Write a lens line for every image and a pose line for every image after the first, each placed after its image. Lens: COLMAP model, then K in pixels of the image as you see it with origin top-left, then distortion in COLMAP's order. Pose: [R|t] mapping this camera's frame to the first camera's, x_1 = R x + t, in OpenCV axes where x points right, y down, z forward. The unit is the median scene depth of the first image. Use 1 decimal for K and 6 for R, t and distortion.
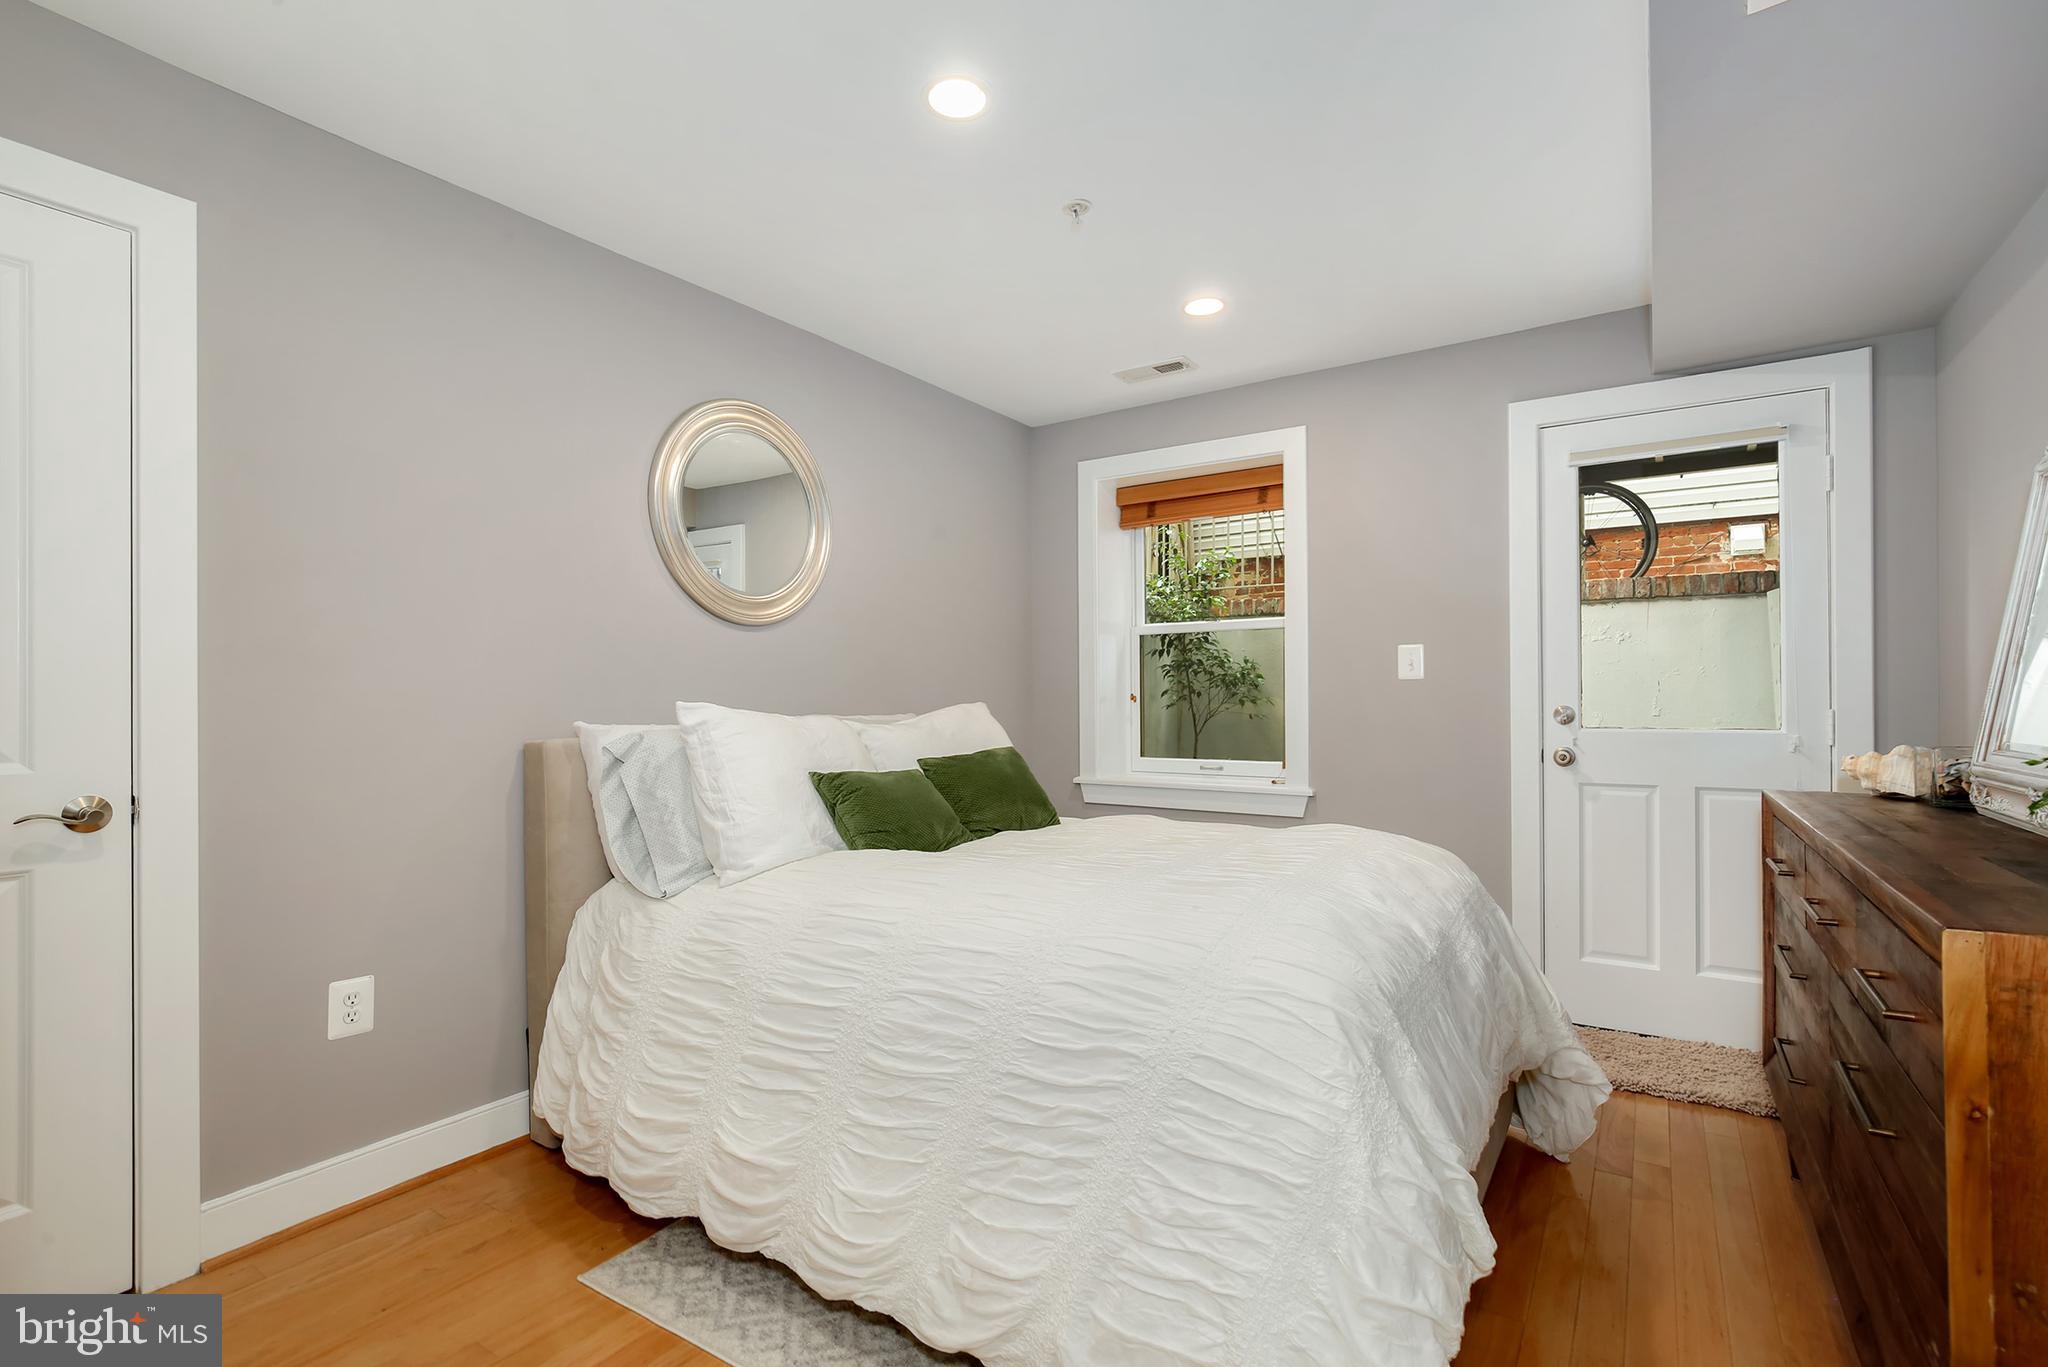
lens RADIAL K [[946.9, 0, 1020.7], [0, 946.9, 704.3], [0, 0, 1]] dist [-0.015274, 0.006955]
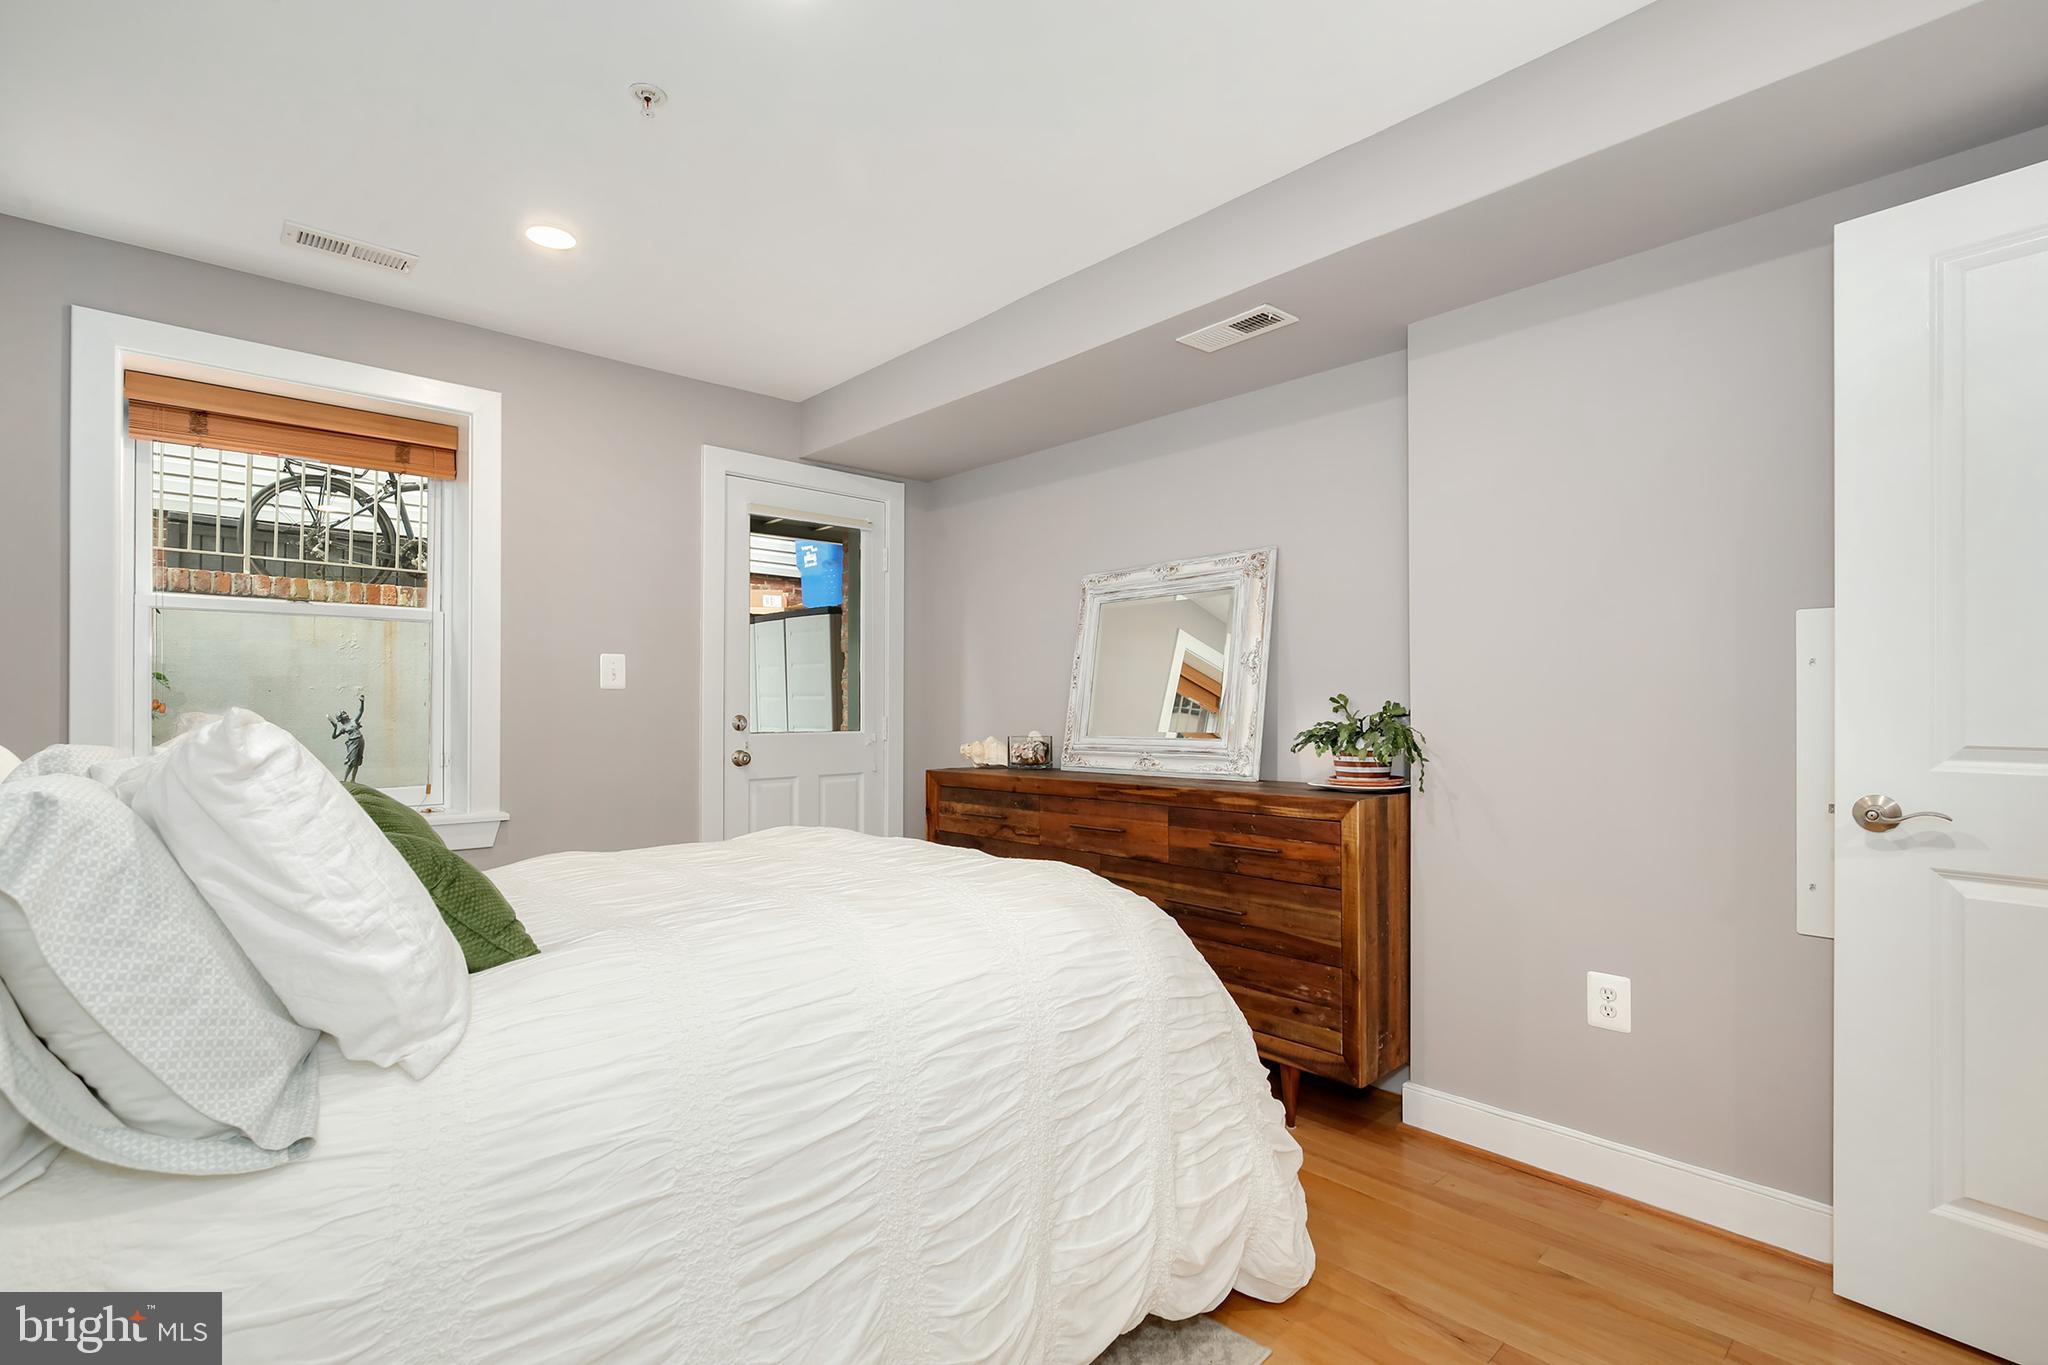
lens RADIAL K [[946.9, 0, 1020.7], [0, 946.9, 703.3], [0, 0, 1]] dist [-0.015274, 0.006955]
pose [[0.224861, 0.008293, 0.974356, -0.826142], [0.004602, 0.999944, -0.009572, 0.000655], [-0.974380, 0.006636, 0.224810, 0.651121]]
